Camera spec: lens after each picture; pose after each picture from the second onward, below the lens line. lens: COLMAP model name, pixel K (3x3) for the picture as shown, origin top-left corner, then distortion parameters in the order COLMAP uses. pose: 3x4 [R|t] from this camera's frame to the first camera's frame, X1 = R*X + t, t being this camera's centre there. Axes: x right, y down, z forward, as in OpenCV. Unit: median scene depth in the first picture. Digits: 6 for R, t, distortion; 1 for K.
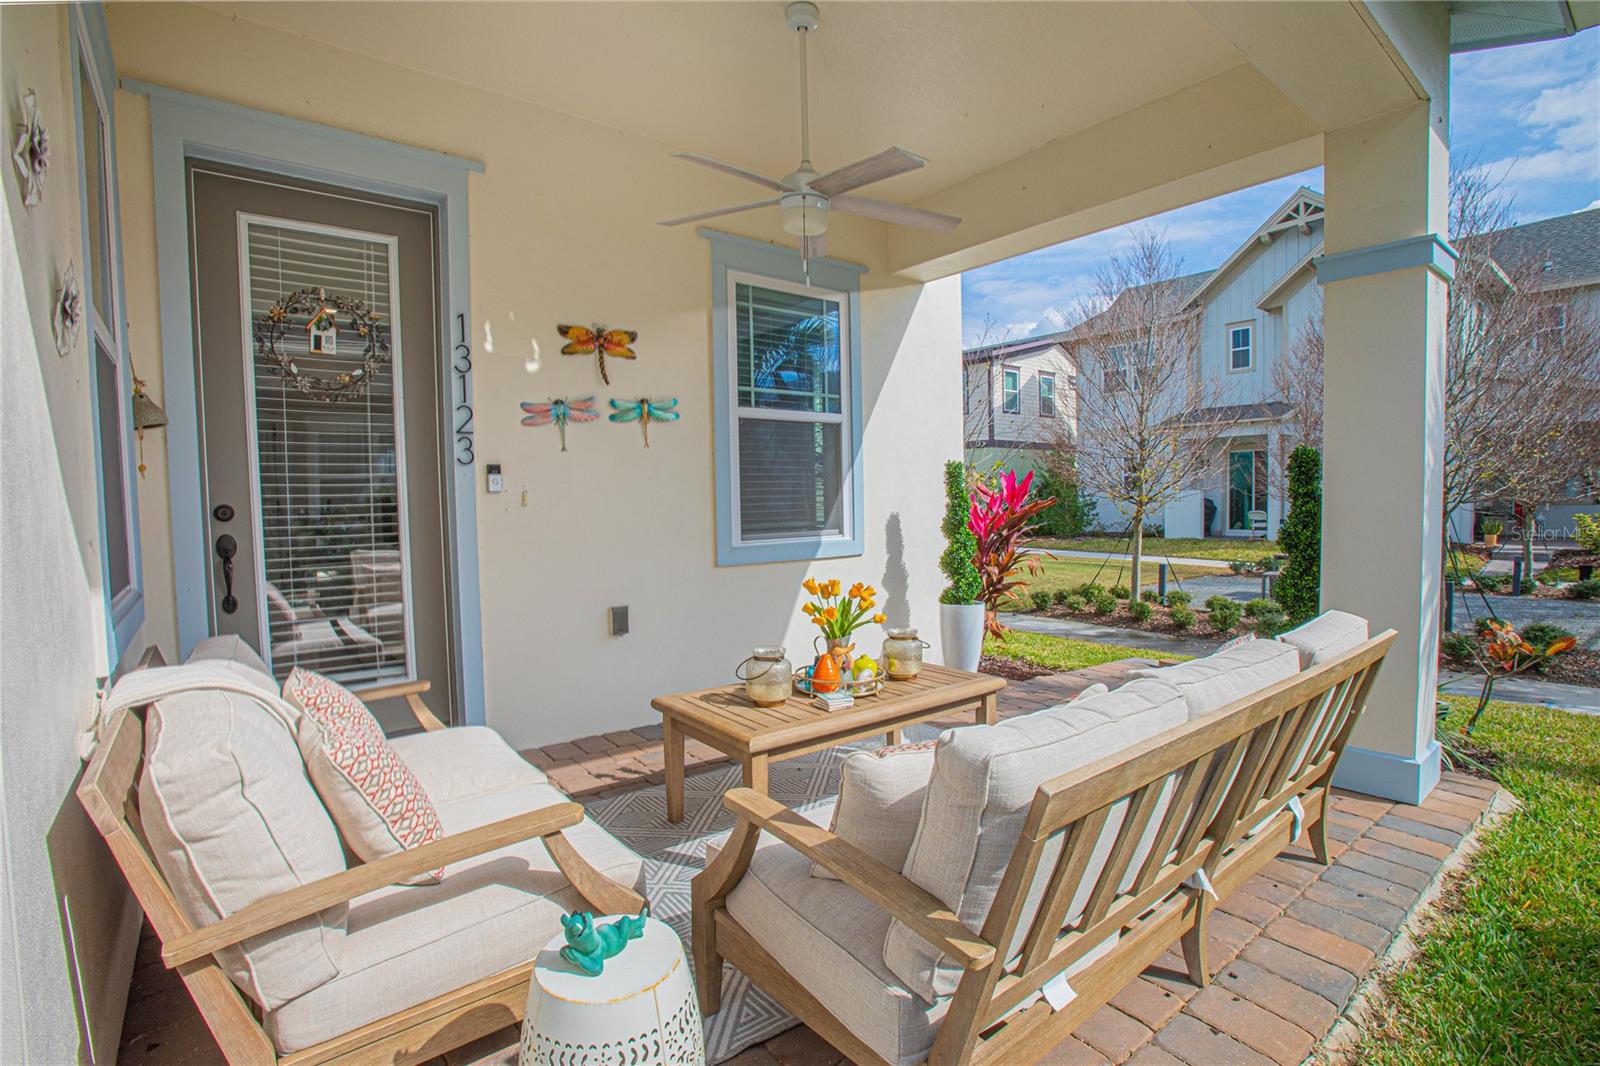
lens RADIAL K [[729.0, 0, 796.7], [0, 729.0, 536.1], [0, 0, 1]] dist [-0.037074, -0.000099]
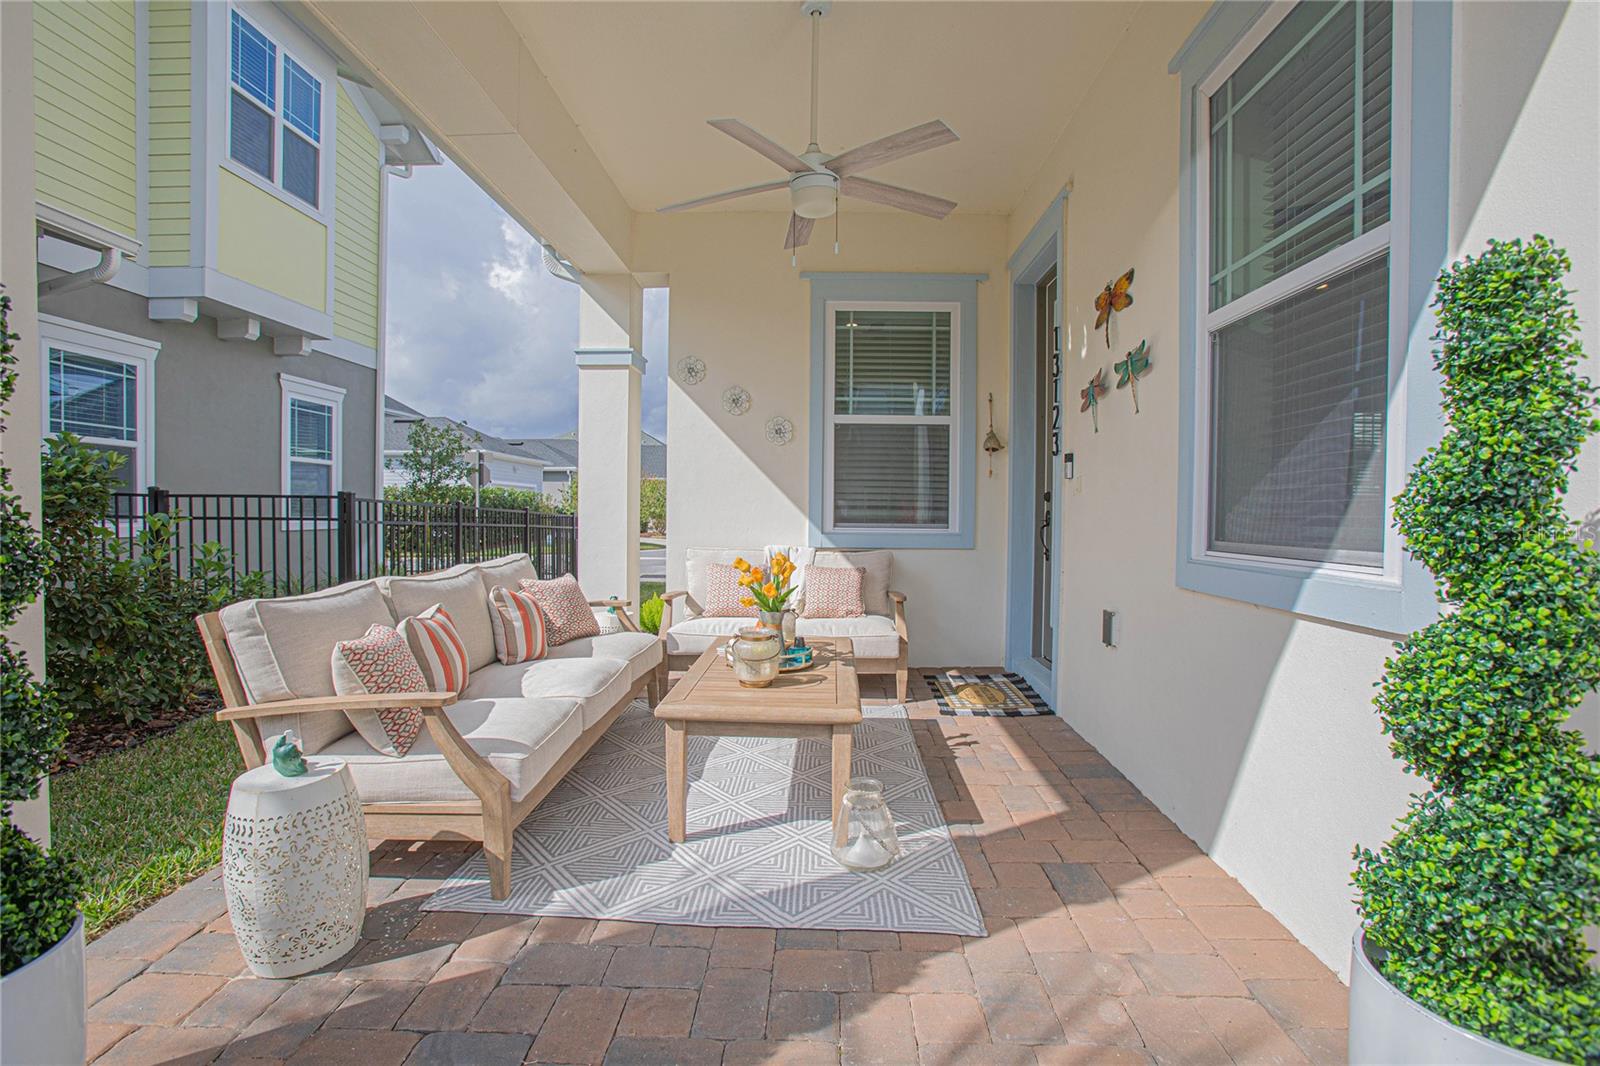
lens RADIAL K [[729.0, 0, 807.5], [0, 729.0, 530.8], [0, 0, 1]] dist [-0.037074, -0.000099]
pose [[0.768466, 0.047946, -0.638092, 0.642768], [-0.062631, 0.998037, -0.000435, 0.012178], [0.636818, 0.040299, 0.769960, 0.076156]]
